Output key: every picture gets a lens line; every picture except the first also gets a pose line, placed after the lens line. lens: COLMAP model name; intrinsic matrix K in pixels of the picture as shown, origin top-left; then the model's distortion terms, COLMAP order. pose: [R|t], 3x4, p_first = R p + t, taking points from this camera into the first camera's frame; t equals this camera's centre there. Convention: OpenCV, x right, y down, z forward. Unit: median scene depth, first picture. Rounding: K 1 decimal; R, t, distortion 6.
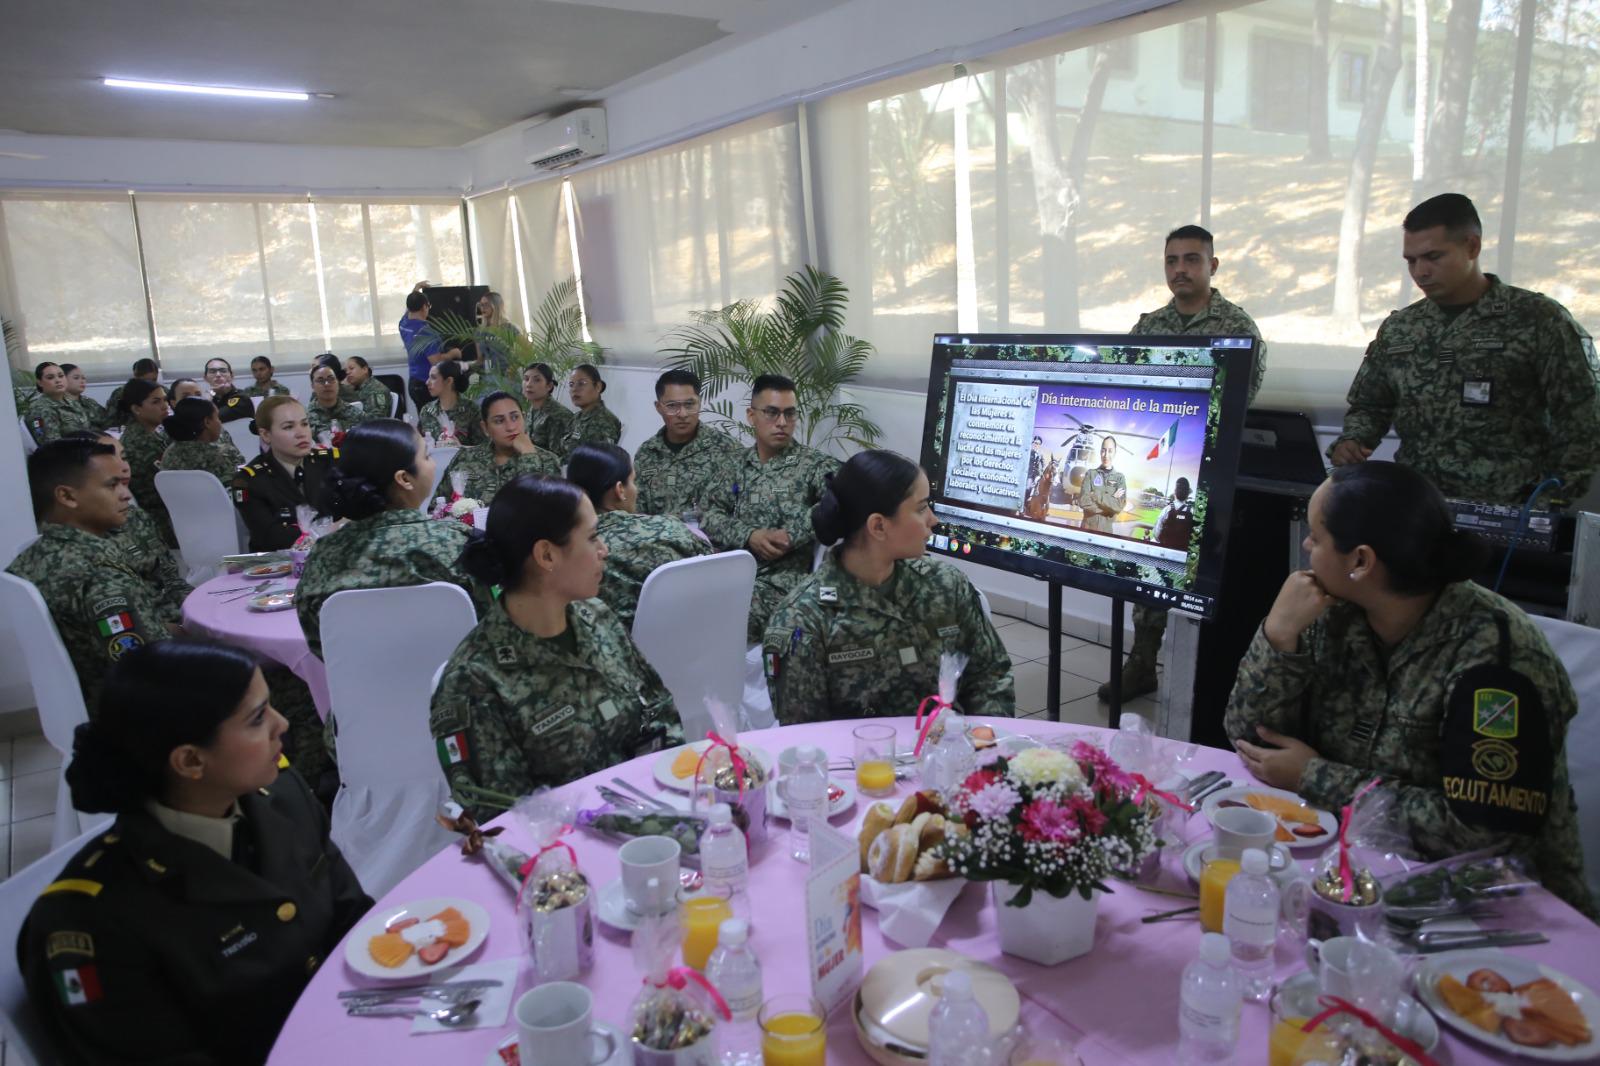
lens RADIAL K [[1069.1, 0, 800.0], [0, 1069.1, 533.0], [0, 0, 1]] dist [-0.027597, 0.036283]
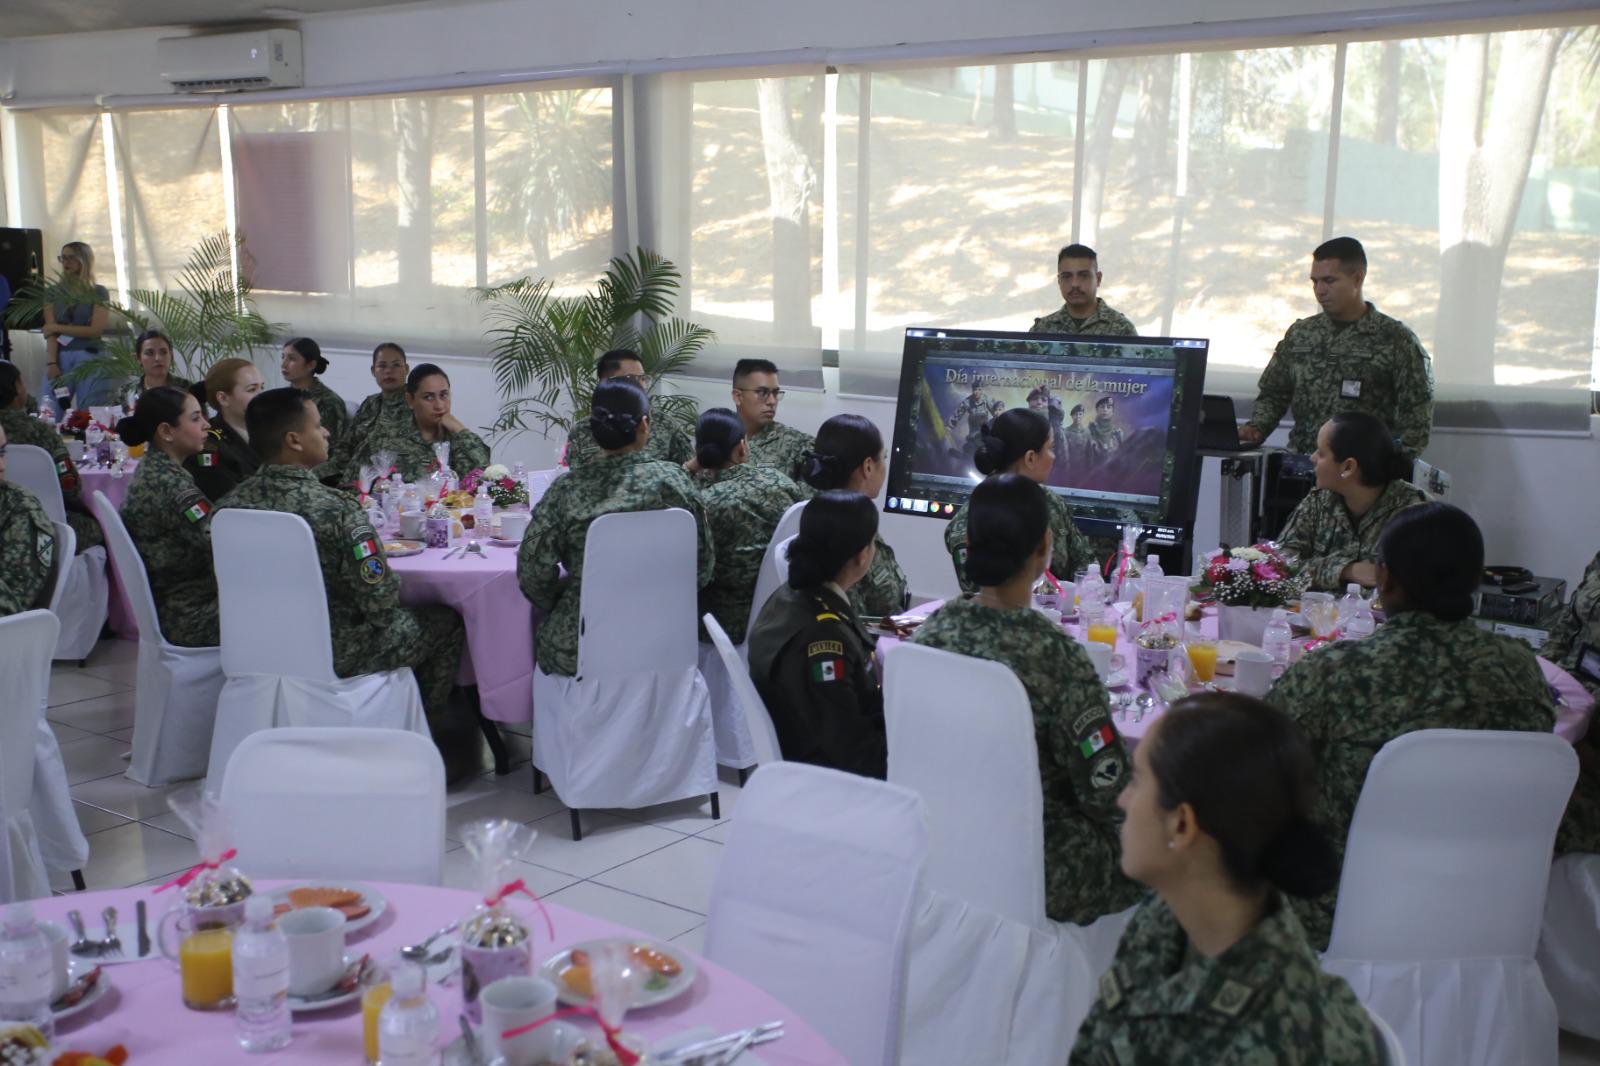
lens RADIAL K [[1441.6, 0, 800.0], [0, 1441.6, 533.0], [0, 0, 1]] dist [0.002959, 0.112666]
pose [[0.947353, -0.004657, 0.320156, -0.474647], [0.017550, 0.999146, -0.037398, 0.090095], [-0.319709, 0.041048, 0.946626, -0.422558]]
